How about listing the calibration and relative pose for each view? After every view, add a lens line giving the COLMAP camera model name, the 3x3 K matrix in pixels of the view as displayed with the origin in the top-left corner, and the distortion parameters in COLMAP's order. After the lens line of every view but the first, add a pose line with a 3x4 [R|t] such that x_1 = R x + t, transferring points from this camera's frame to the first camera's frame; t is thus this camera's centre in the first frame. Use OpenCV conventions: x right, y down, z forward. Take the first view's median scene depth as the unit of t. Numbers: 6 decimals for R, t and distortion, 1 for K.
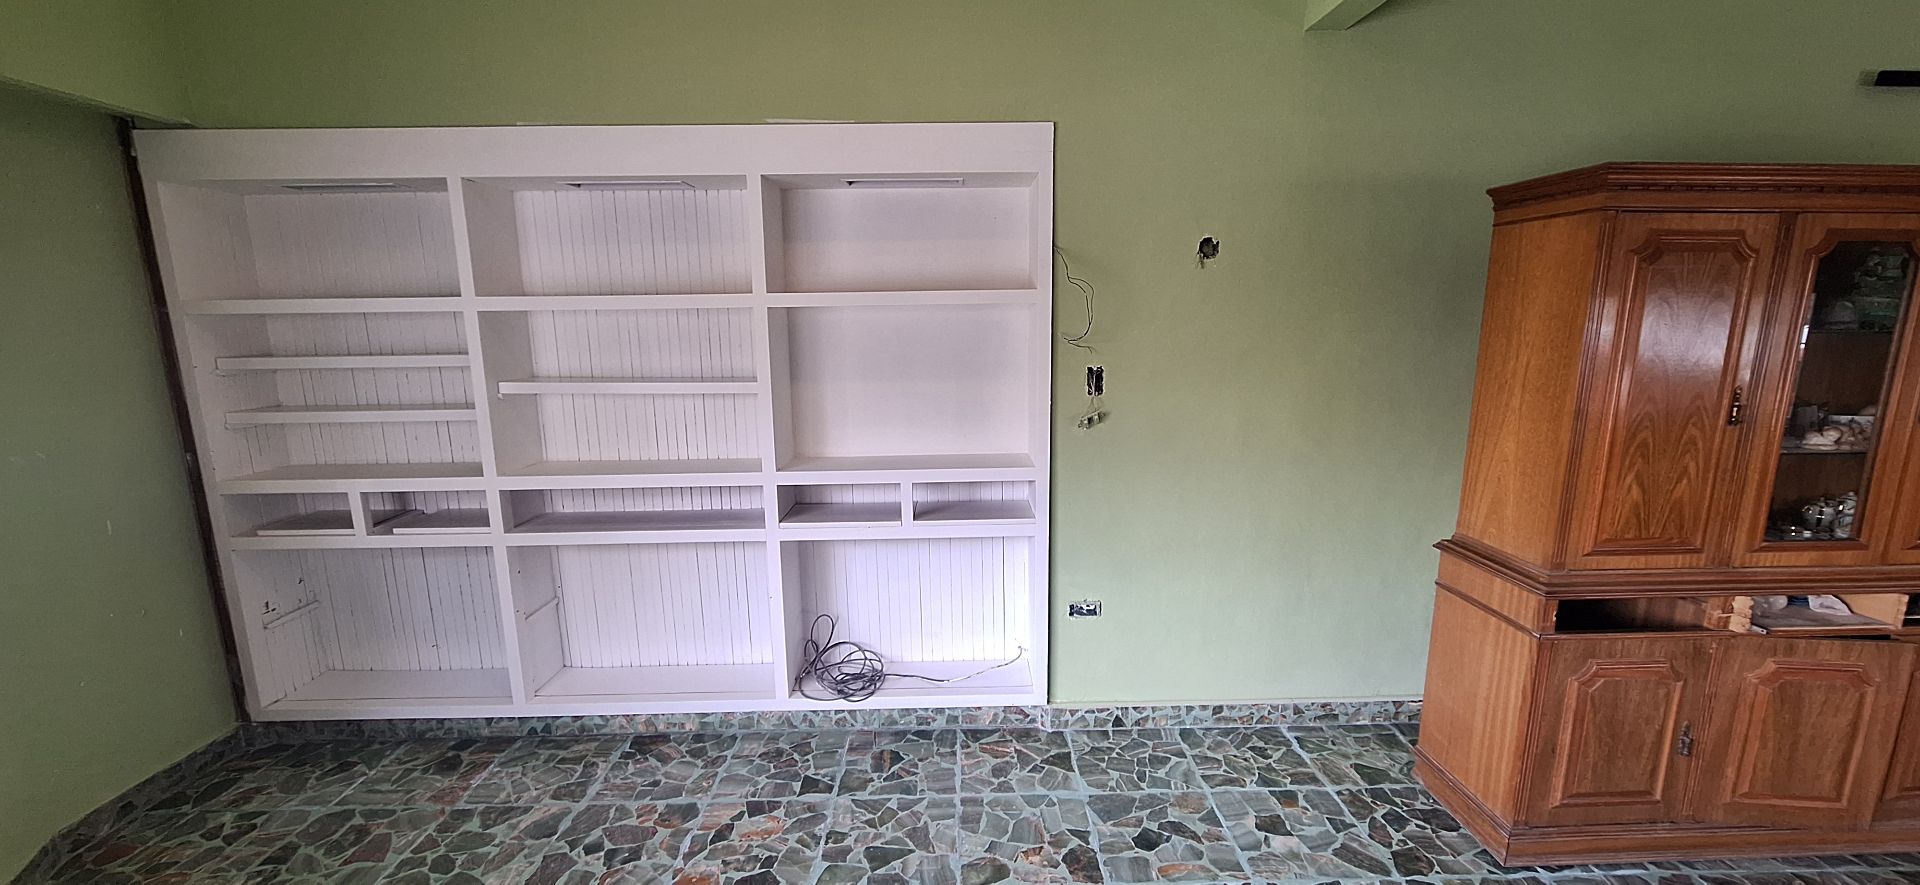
lens RADIAL K [[759.6, 0, 965.8], [0, 759.6, 445.8], [0, 0, 1]] dist [0.003987, 0.000183]
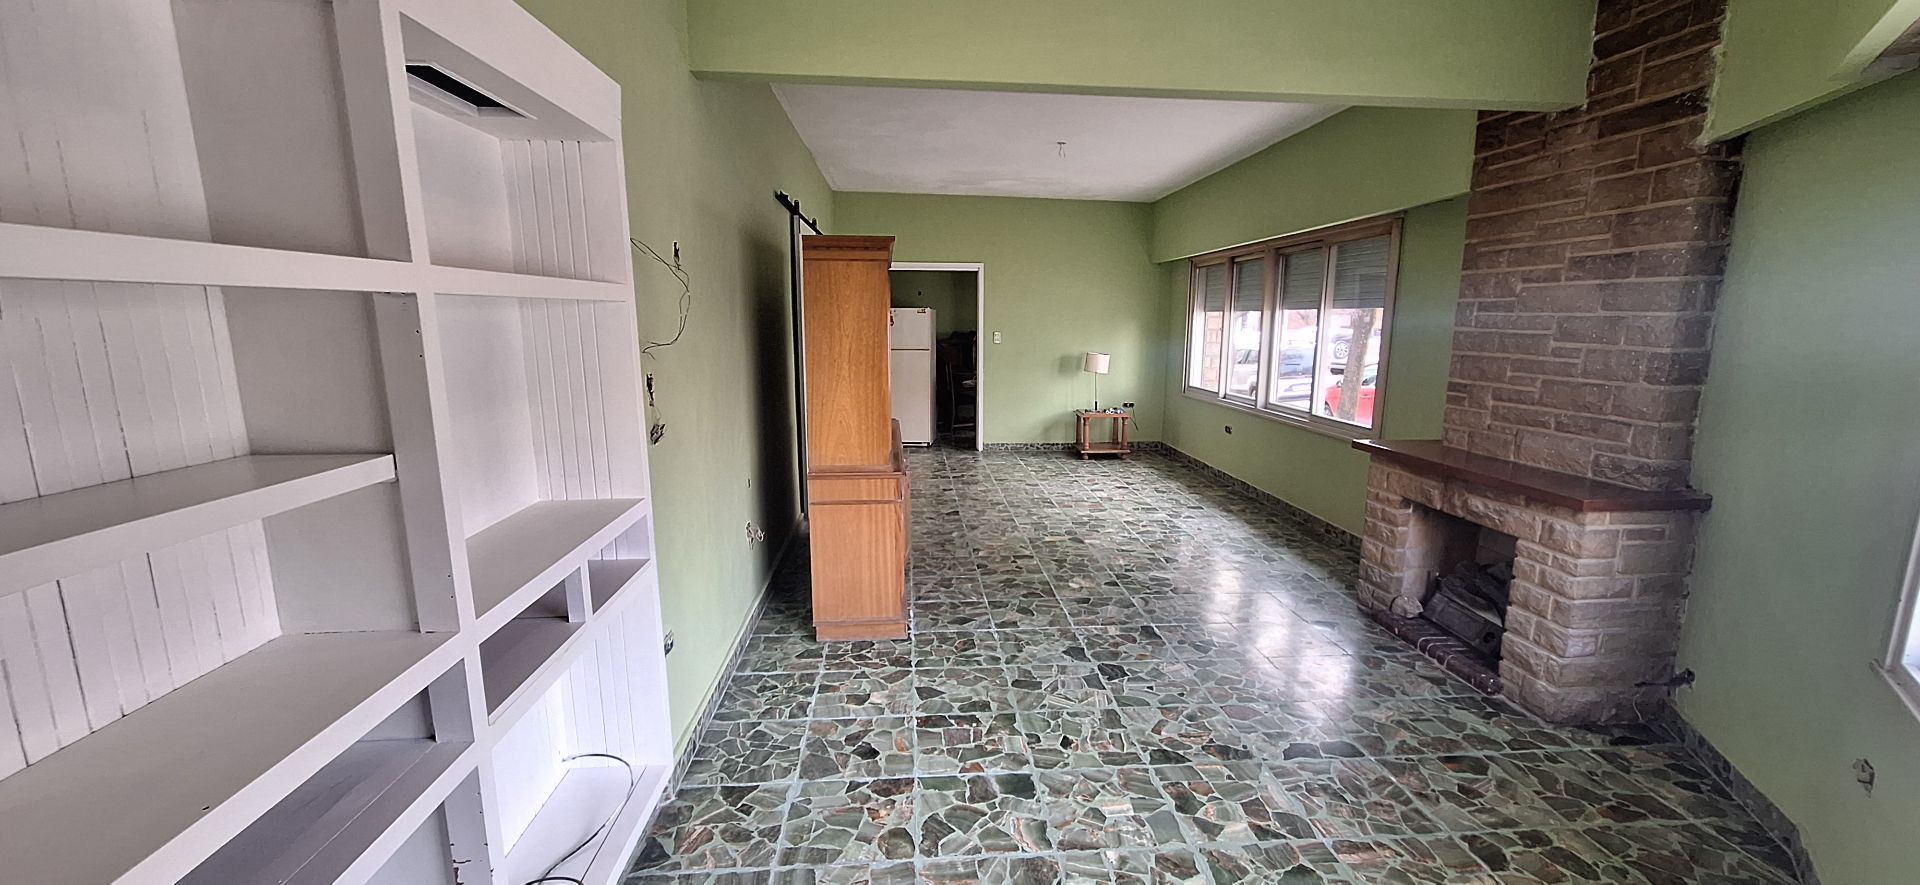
lens RADIAL K [[759.6, 0, 964.3], [0, 759.6, 457.5], [0, 0, 1]] dist [0.003987, 0.000183]
pose [[-0.051623, -0.174330, 0.983333, -0.842886], [0.174604, 0.967905, 0.180761, -0.121766], [-0.983285, 0.181025, -0.019527, 0.758303]]
